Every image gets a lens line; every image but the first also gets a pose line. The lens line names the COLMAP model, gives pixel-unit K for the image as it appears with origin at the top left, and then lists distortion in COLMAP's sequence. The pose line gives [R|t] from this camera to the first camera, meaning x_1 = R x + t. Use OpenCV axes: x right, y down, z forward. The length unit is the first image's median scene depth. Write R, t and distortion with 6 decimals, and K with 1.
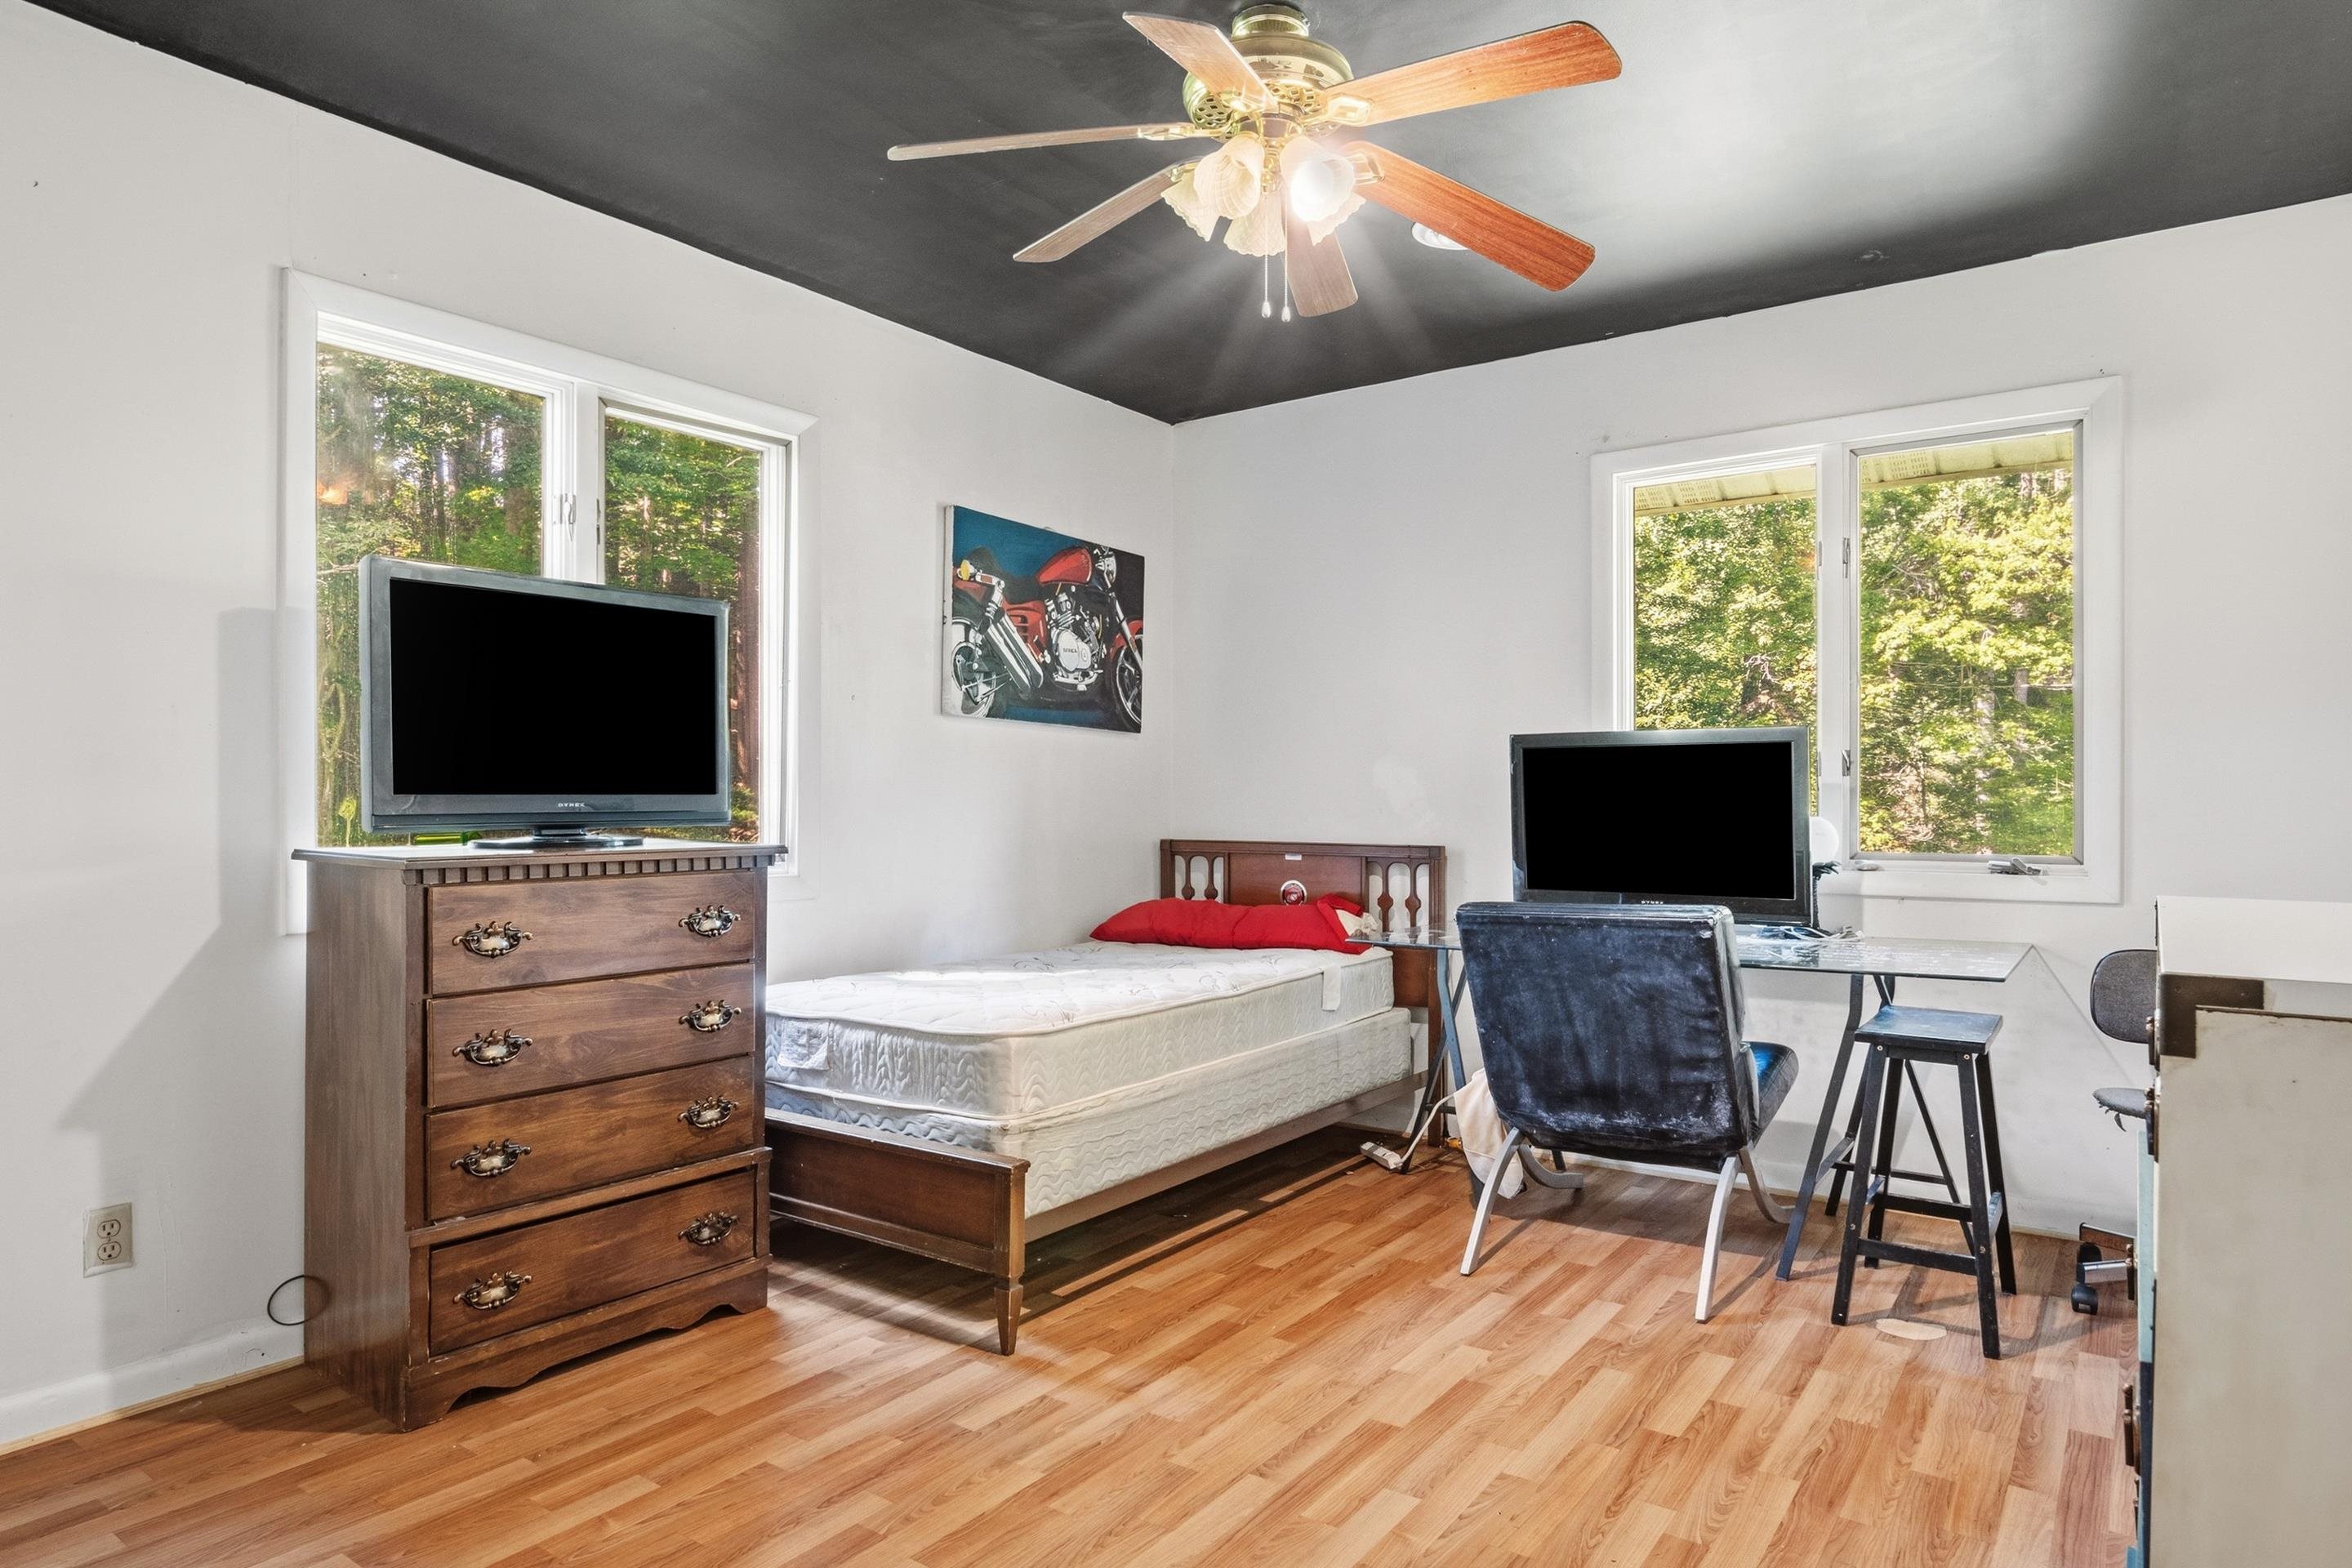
lens RADIAL K [[1377.3, 0, 1158.1], [0, 1377.3, 788.7], [0, 0, 1]] dist [-0.000299, -0.010988]
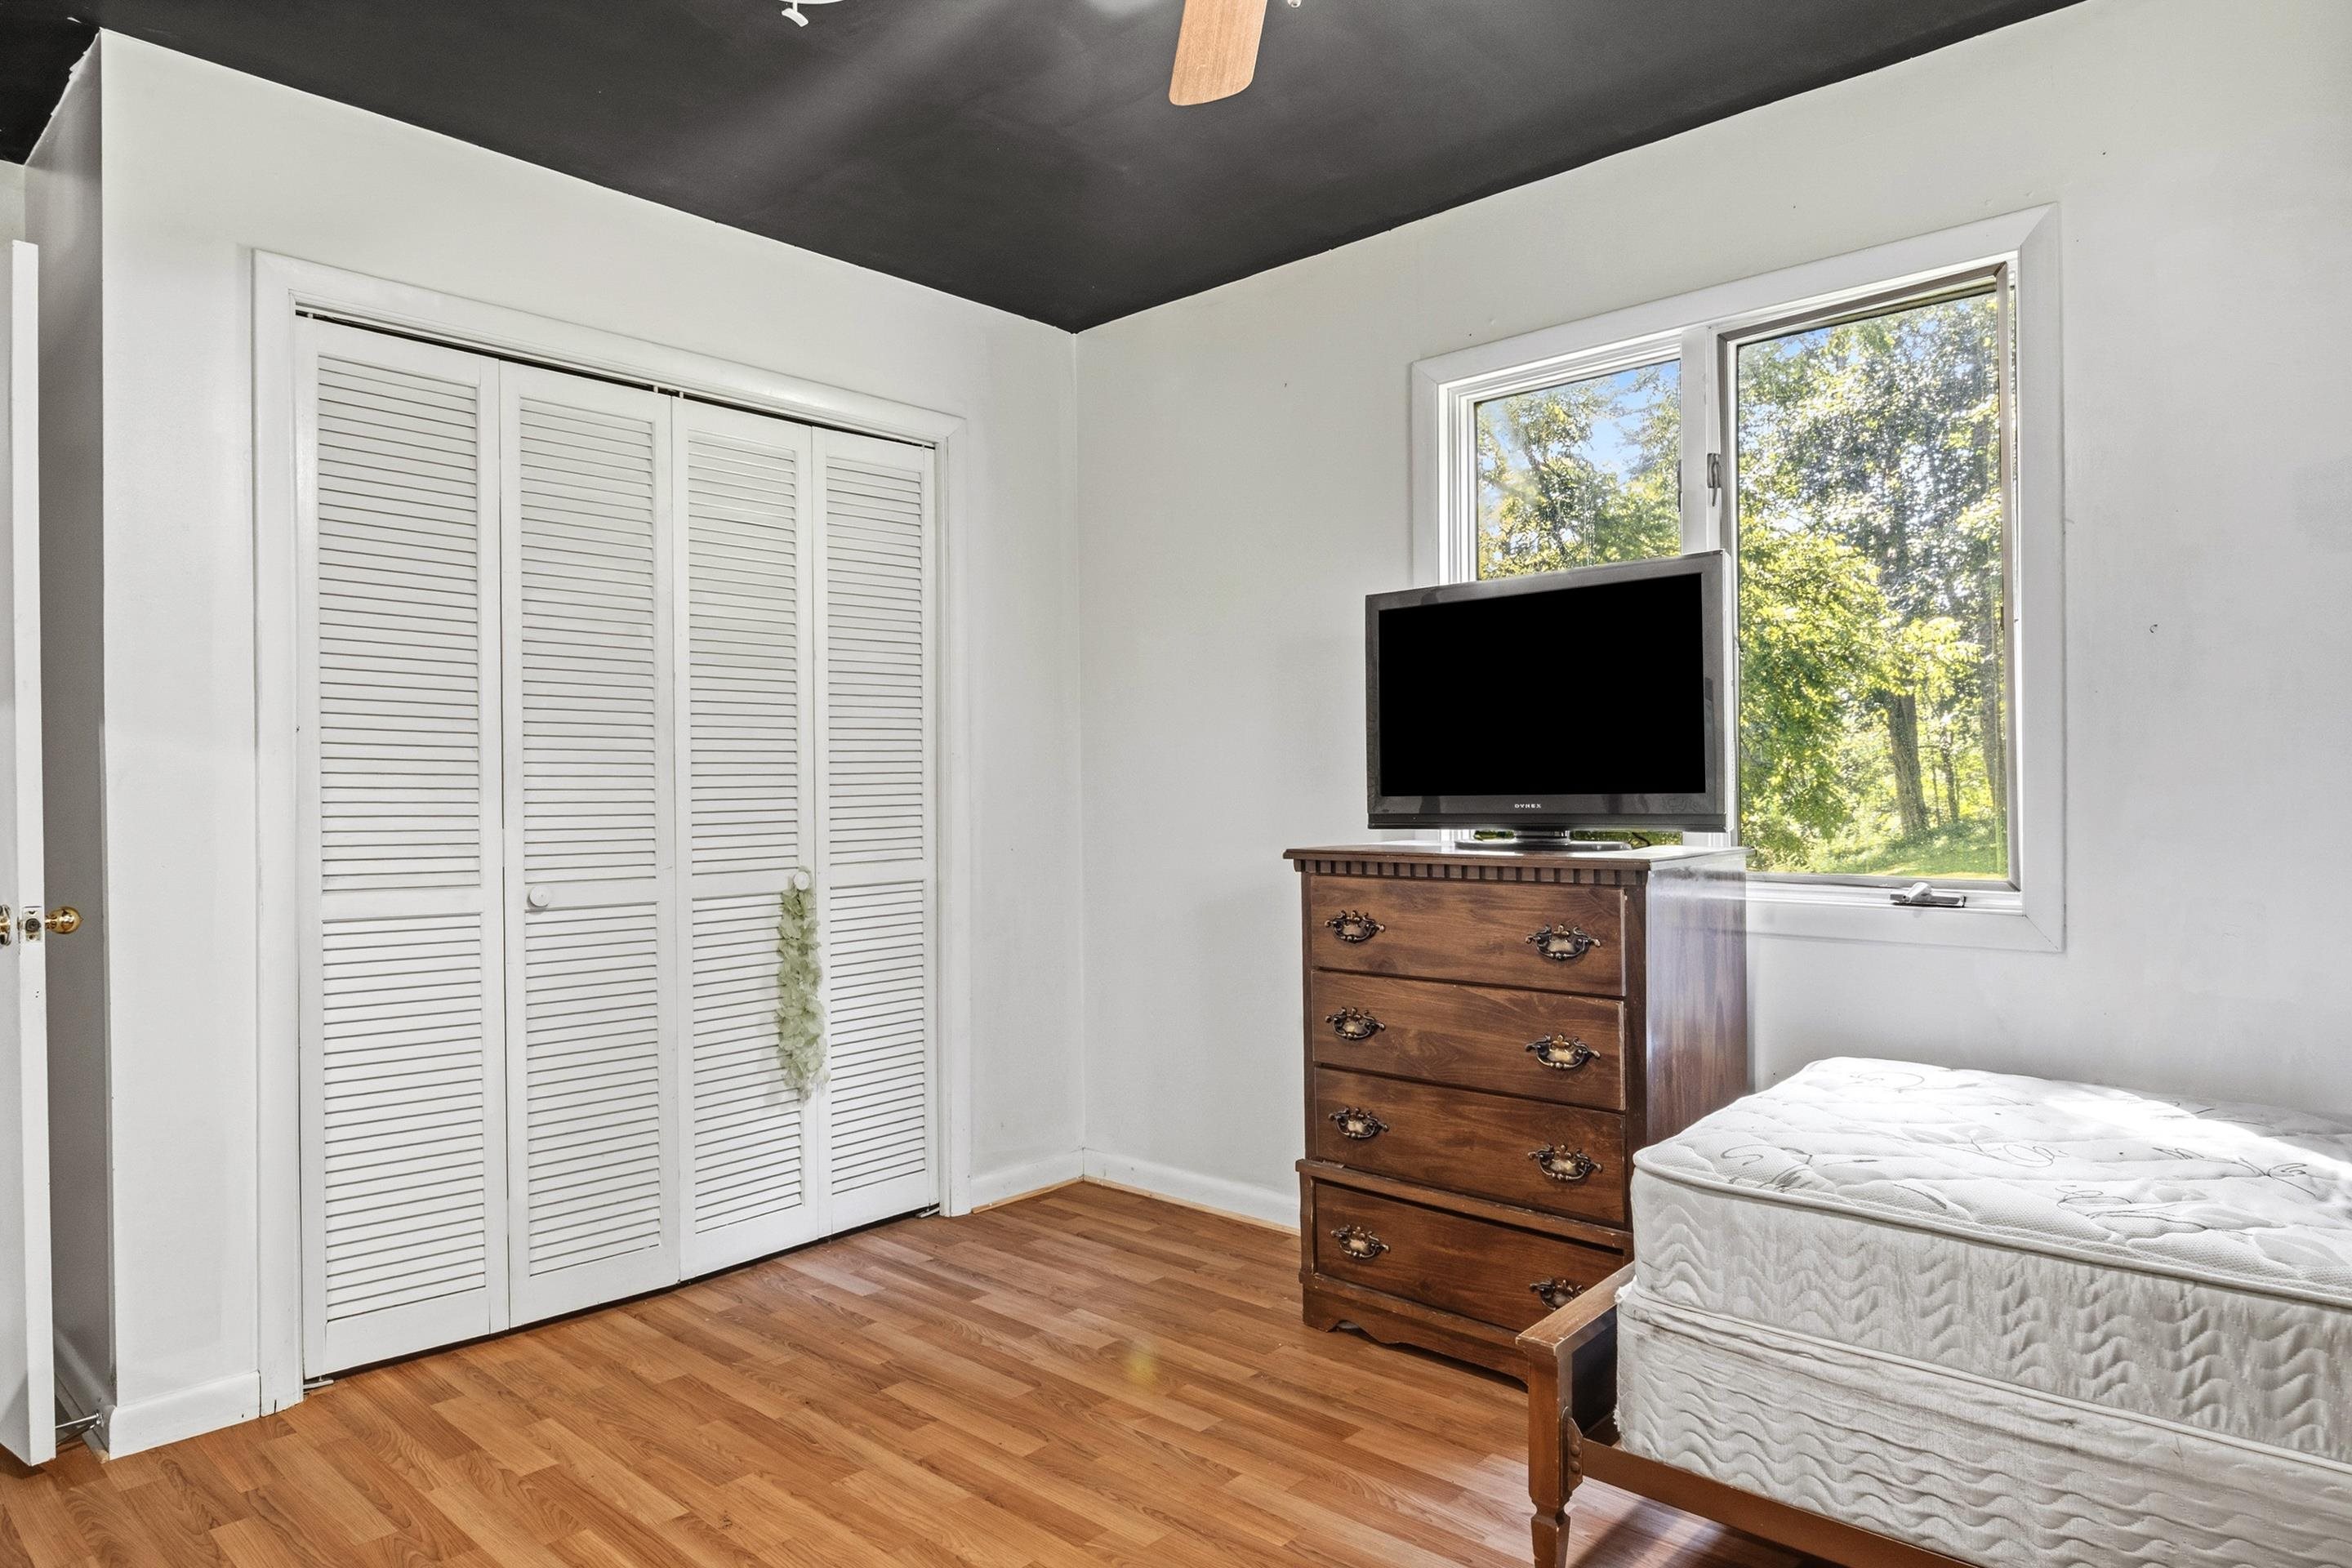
lens RADIAL K [[1445.4, 0, 1162.7], [0, 1445.4, 792.3], [0, 0, 1]] dist [0.001685, -0.000562]
pose [[-0.131619, -0.005367, -0.991286, 0.691319], [0.006382, 0.999960, -0.006262, 0.006613], [0.991280, -0.007150, -0.131580, 0.985337]]
